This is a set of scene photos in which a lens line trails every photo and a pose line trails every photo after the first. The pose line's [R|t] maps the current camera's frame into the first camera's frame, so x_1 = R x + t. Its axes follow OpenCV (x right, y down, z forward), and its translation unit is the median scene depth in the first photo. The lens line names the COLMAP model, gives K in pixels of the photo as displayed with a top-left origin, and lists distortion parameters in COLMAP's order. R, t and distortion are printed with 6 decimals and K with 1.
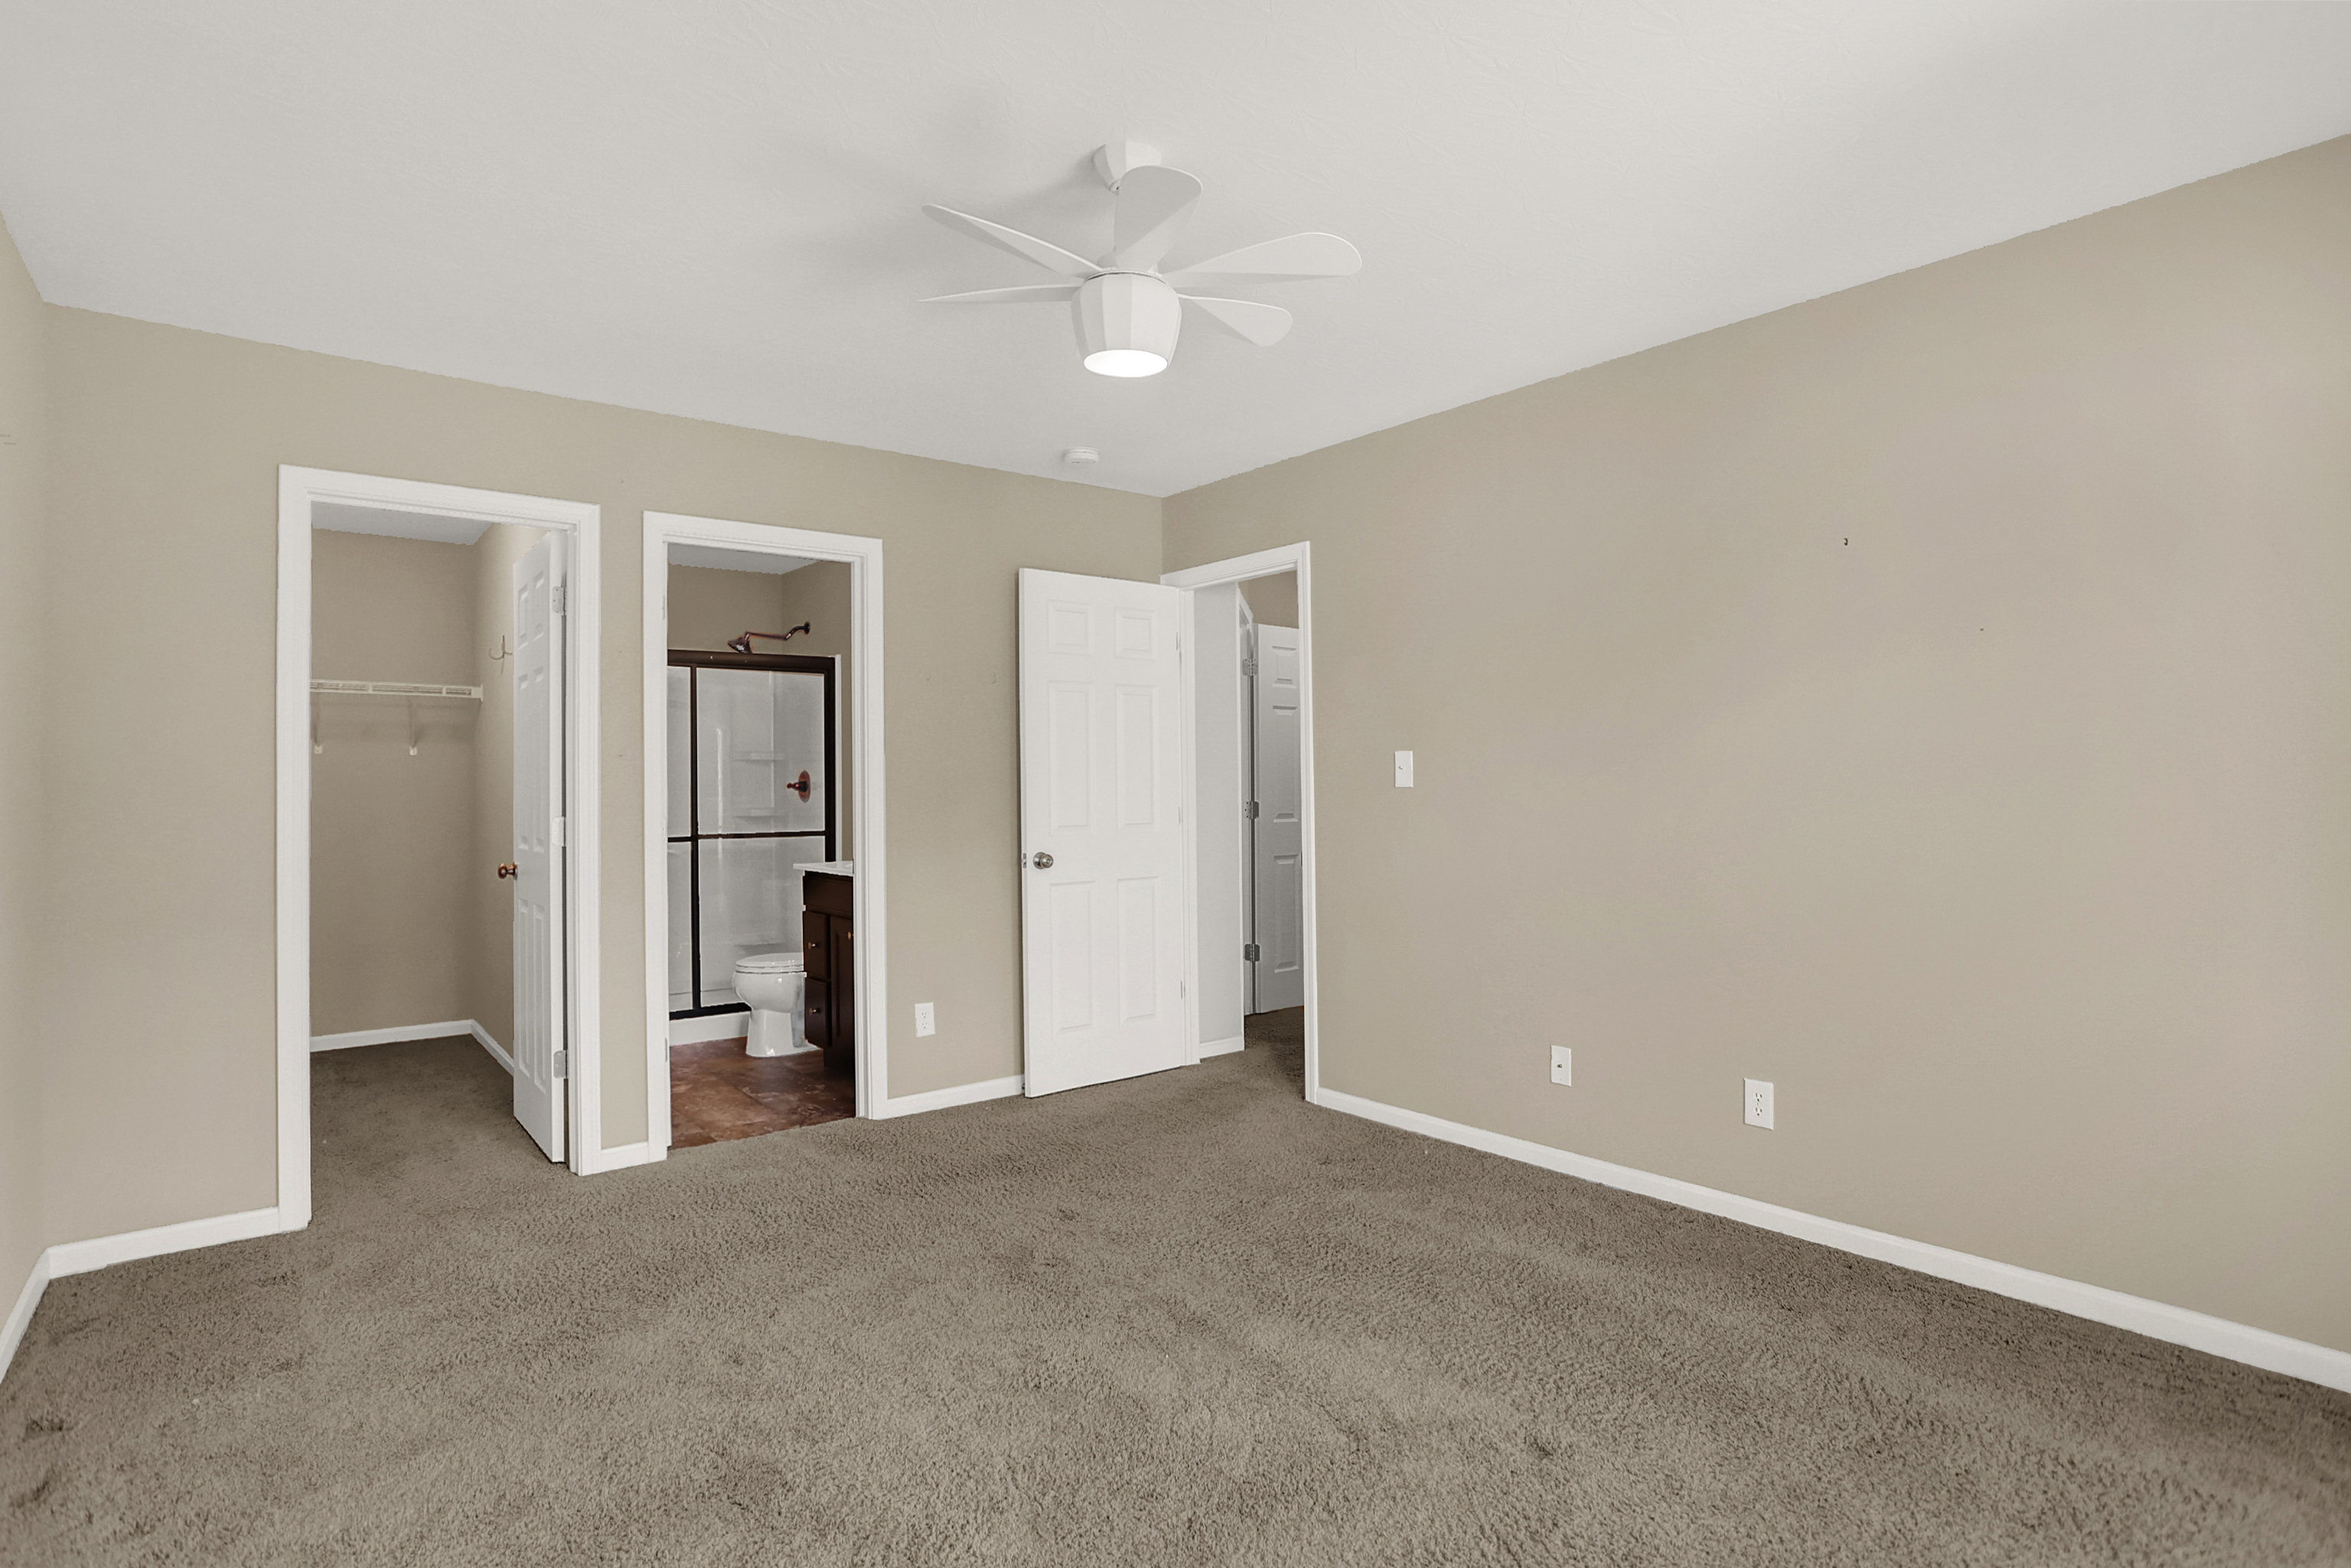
lens RADIAL K [[1188.6, 0, 1176.9], [0, 1188.6, 781.2], [0, 0, 1]] dist [-0.043121, 0.008285]
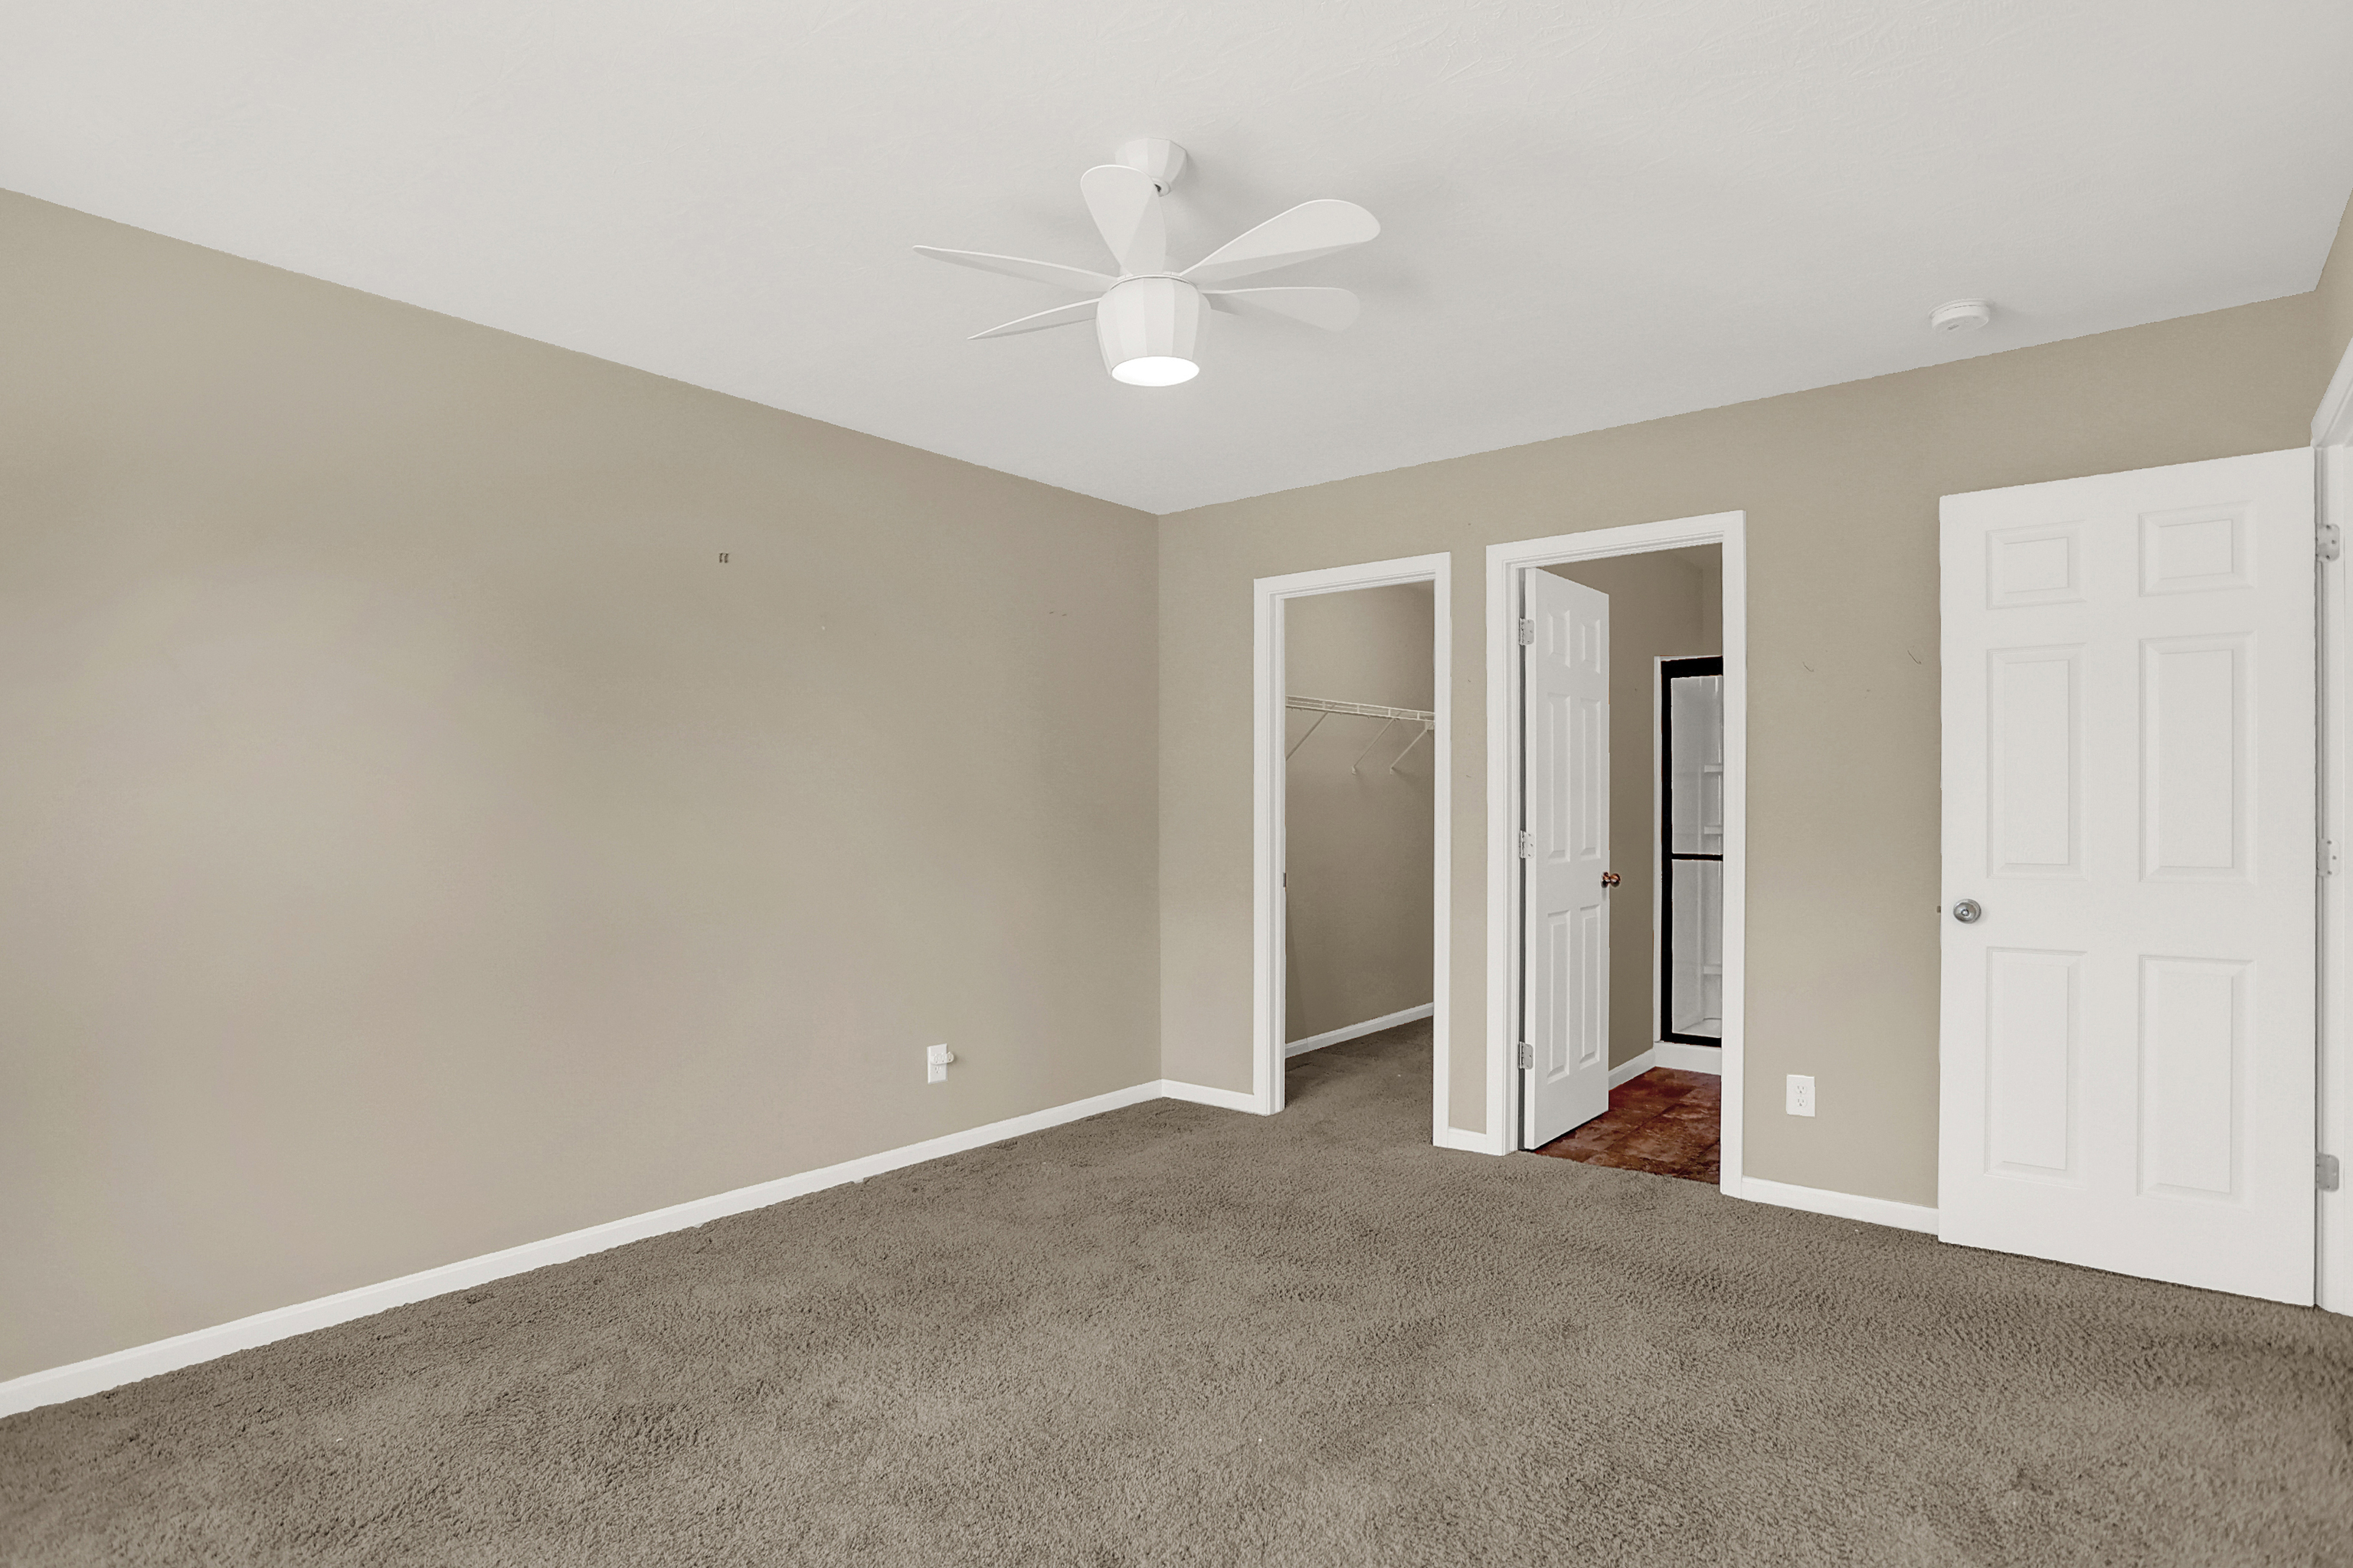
lens RADIAL K [[1189.7, 0, 1169.3], [0, 1189.7, 800.0], [0, 0, 1]] dist [-0.043121, 0.008285]
pose [[0.228642, -0.000404, -0.973510, 0.471308], [0.002696, 0.999996, 0.000218, 0.000485], [0.973507, -0.002674, 0.228643, 0.410793]]
